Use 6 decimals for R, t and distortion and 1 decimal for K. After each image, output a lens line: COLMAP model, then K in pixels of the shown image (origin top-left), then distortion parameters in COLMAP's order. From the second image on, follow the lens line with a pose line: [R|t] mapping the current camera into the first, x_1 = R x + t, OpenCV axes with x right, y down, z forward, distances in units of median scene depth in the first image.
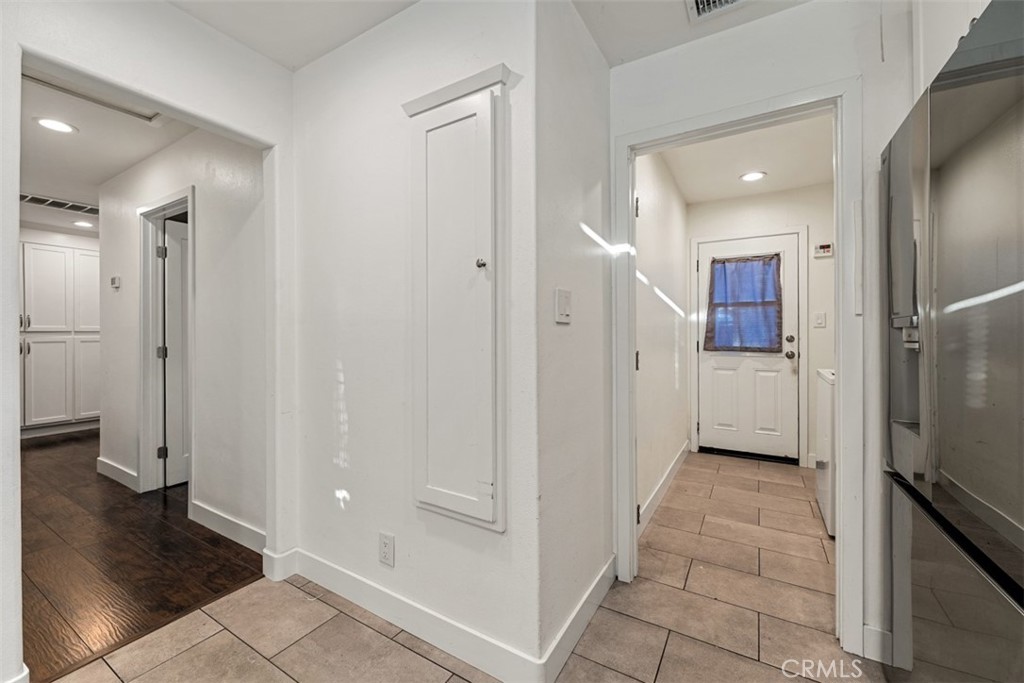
lens RADIAL K [[416.3, 0, 509.7], [0, 416.3, 337.2], [0, 0, 1]] dist [-0.000825, 0.000559]
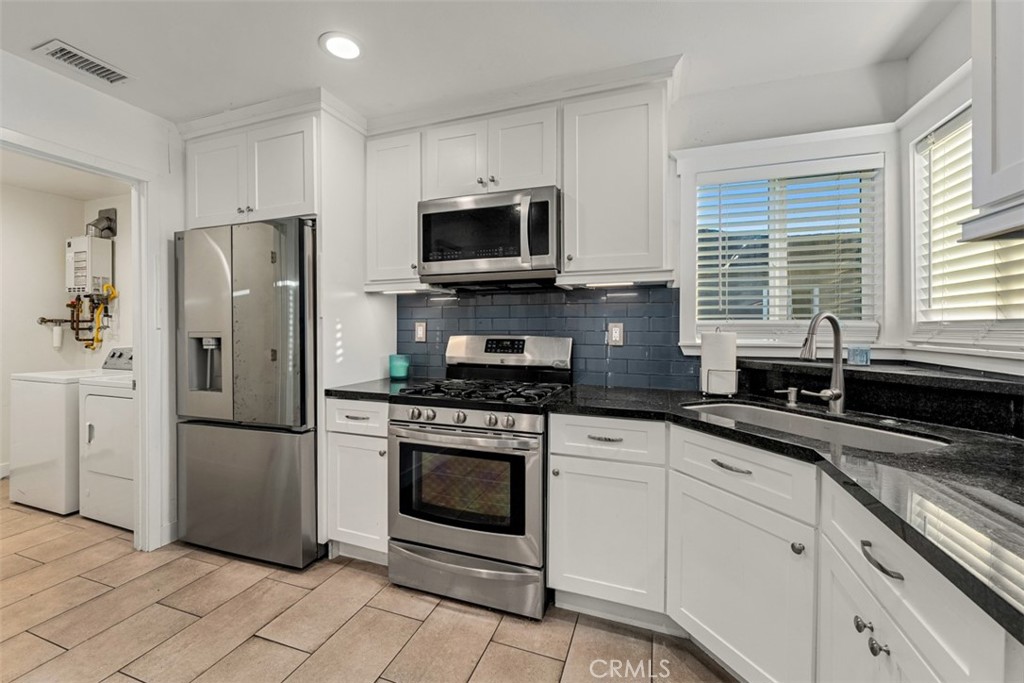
lens RADIAL K [[416.3, 0, 507.0], [0, 416.3, 329.4], [0, 0, 1]] dist [-0.000825, 0.000559]
pose [[-0.186464, 0.000233, 0.982462, -0.380333], [0.012926, 0.999914, 0.002216, -0.015155], [-0.982377, 0.013113, -0.186451, 0.002225]]
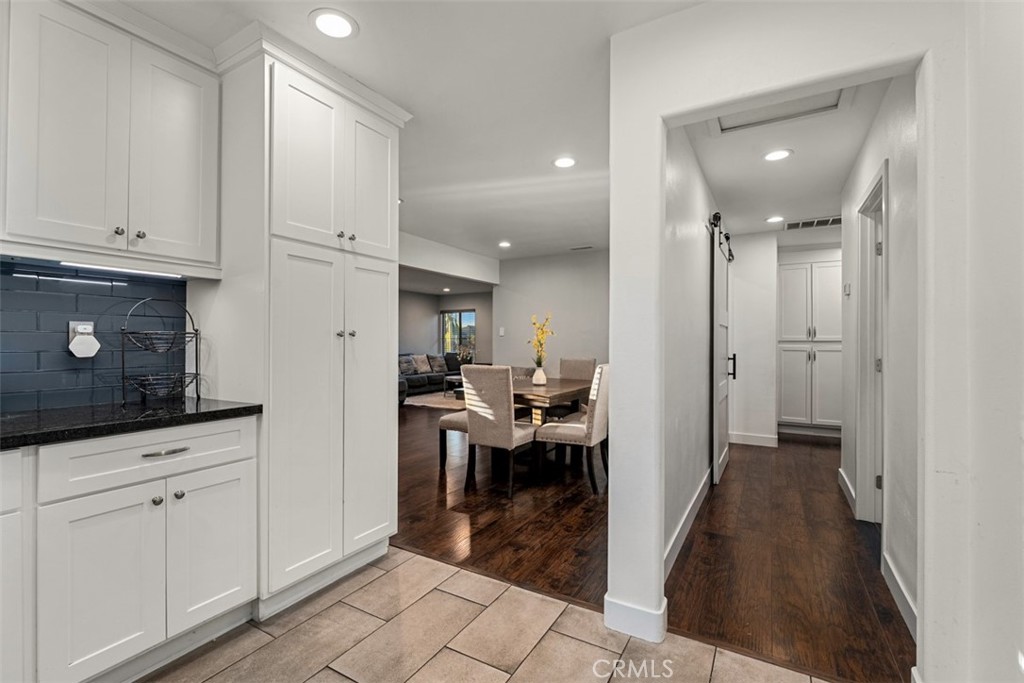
lens RADIAL K [[445.4, 0, 504.6], [0, 445.4, 340.6], [0, 0, 1]] dist [-0.005098, -0.000083]
pose [[0.004570, 0.000009, -0.999990, 0.061635], [-0.015548, 0.999879, -0.000062, -0.001920], [0.999869, 0.015548, 0.004569, 0.179275]]
